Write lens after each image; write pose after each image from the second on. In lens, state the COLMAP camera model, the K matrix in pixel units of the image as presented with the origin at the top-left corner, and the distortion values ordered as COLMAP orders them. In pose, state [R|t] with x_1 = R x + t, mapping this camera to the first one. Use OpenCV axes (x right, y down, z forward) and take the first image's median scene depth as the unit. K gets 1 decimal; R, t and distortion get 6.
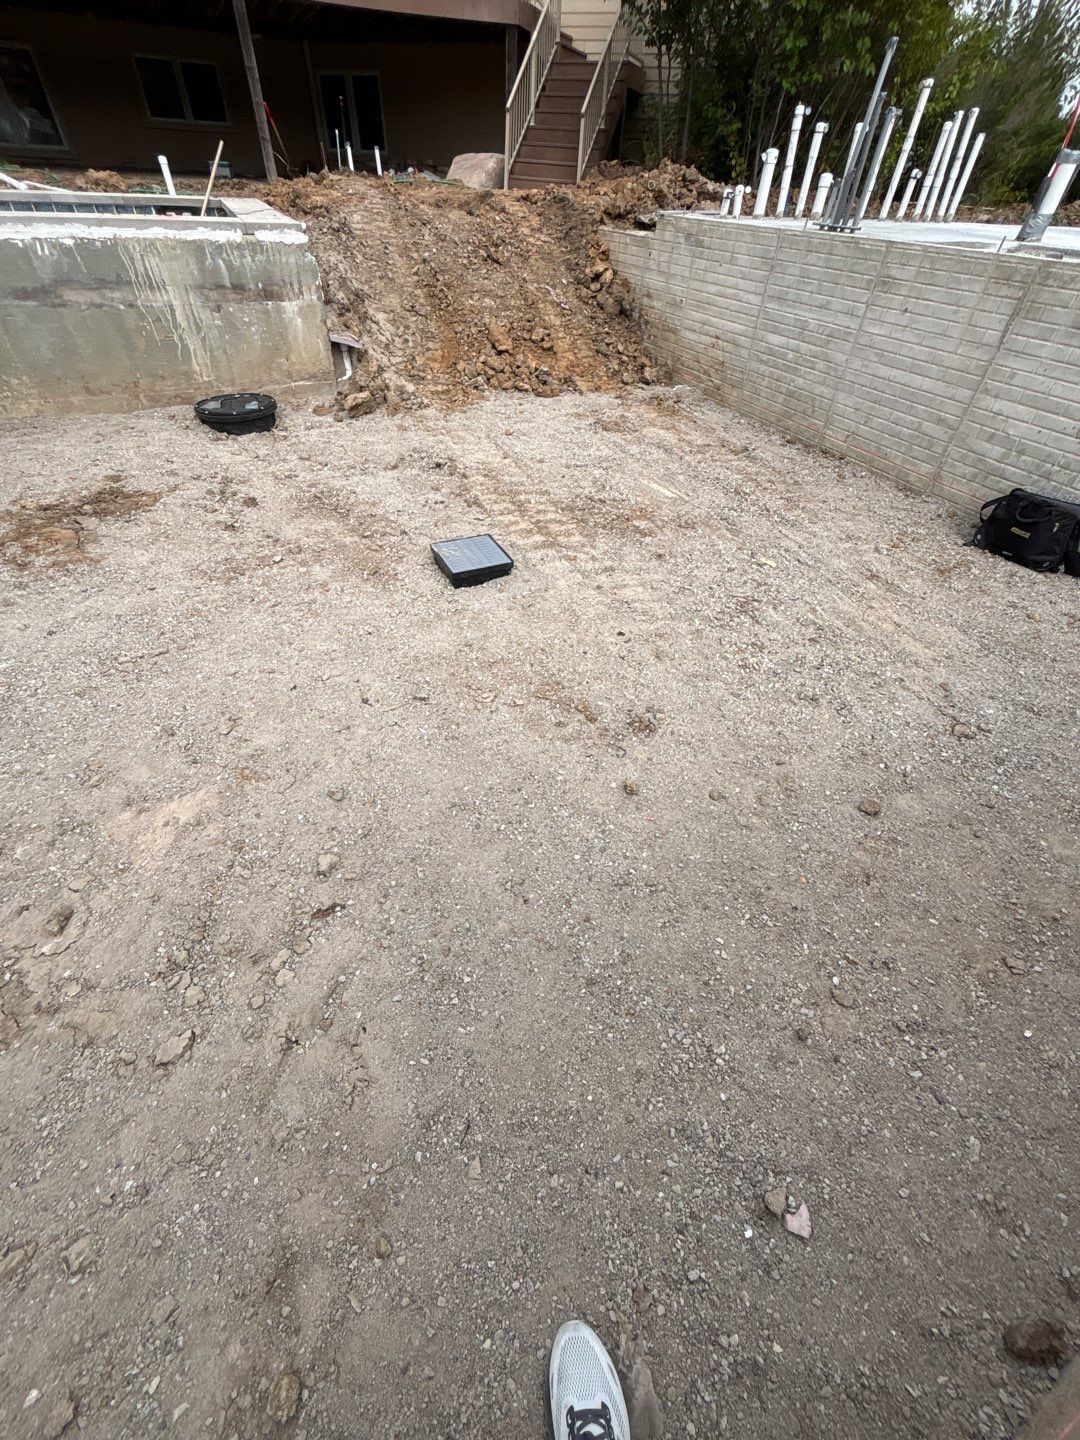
lens RADIAL K [[581.3, 0, 547.0], [0, 581.3, 721.9], [0, 0, 1]] dist [-0.001275, 0.000414]
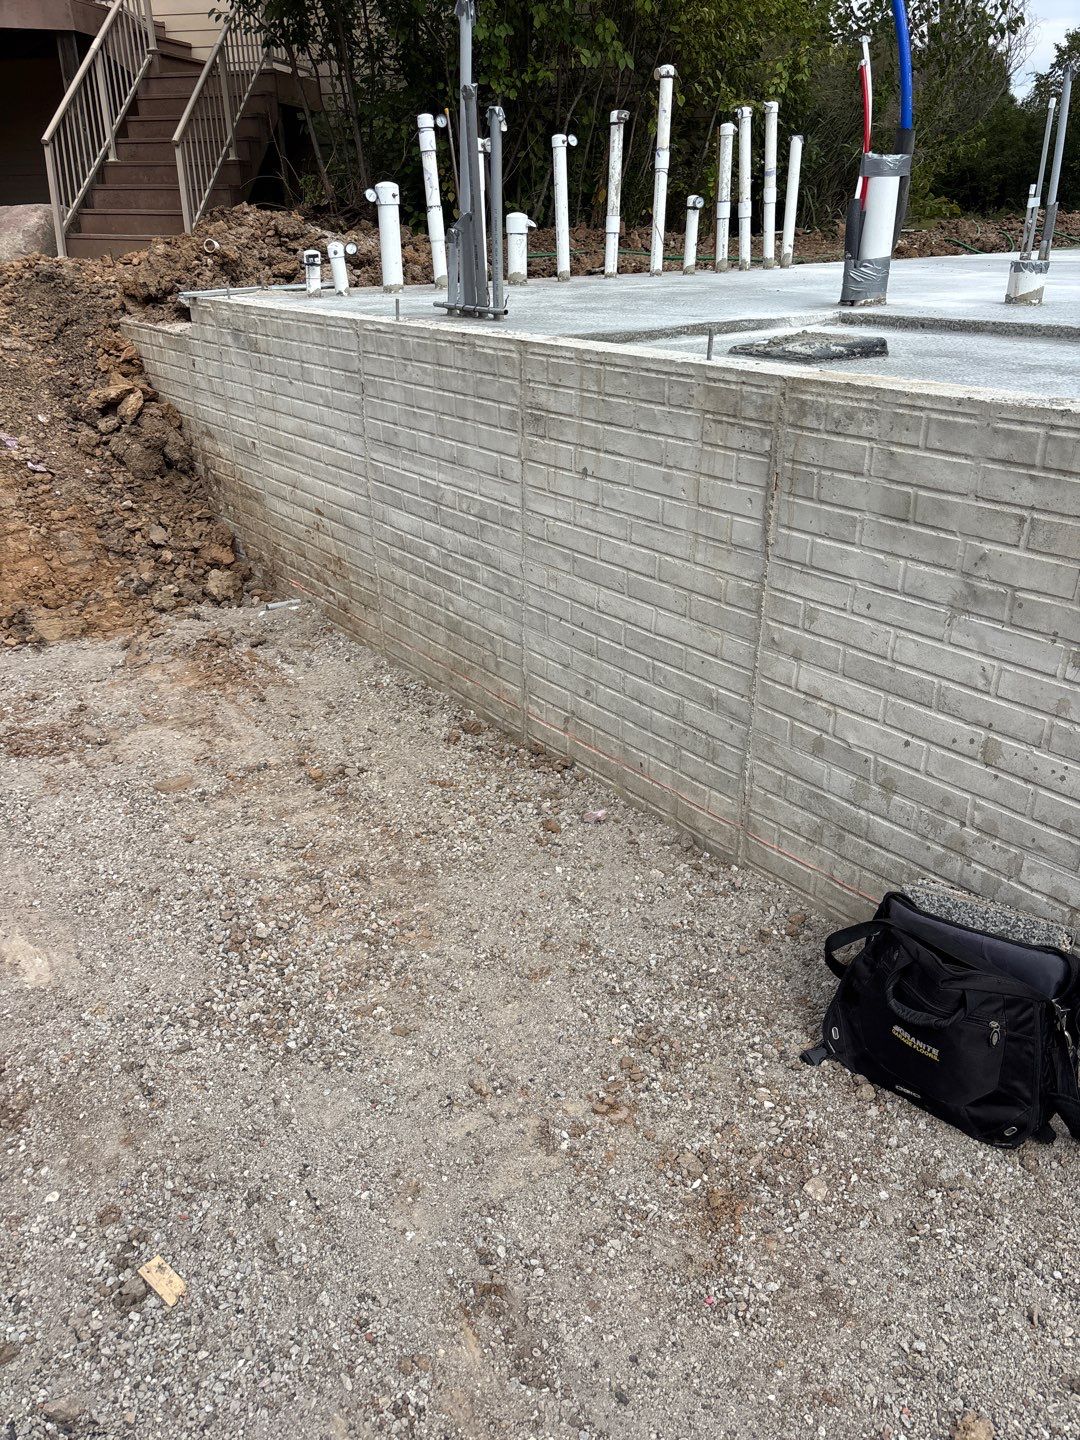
lens RADIAL K [[1098.5, 0, 541.1], [0, 1098.5, 727.3], [0, 0, 1]] dist [0.037137, -0.028937]
pose [[0.982699, -0.121413, 0.139864, 0.375925], [0.159086, 0.940024, -0.301738, -0.241856], [-0.094841, 0.318768, 0.943076, 0.244327]]
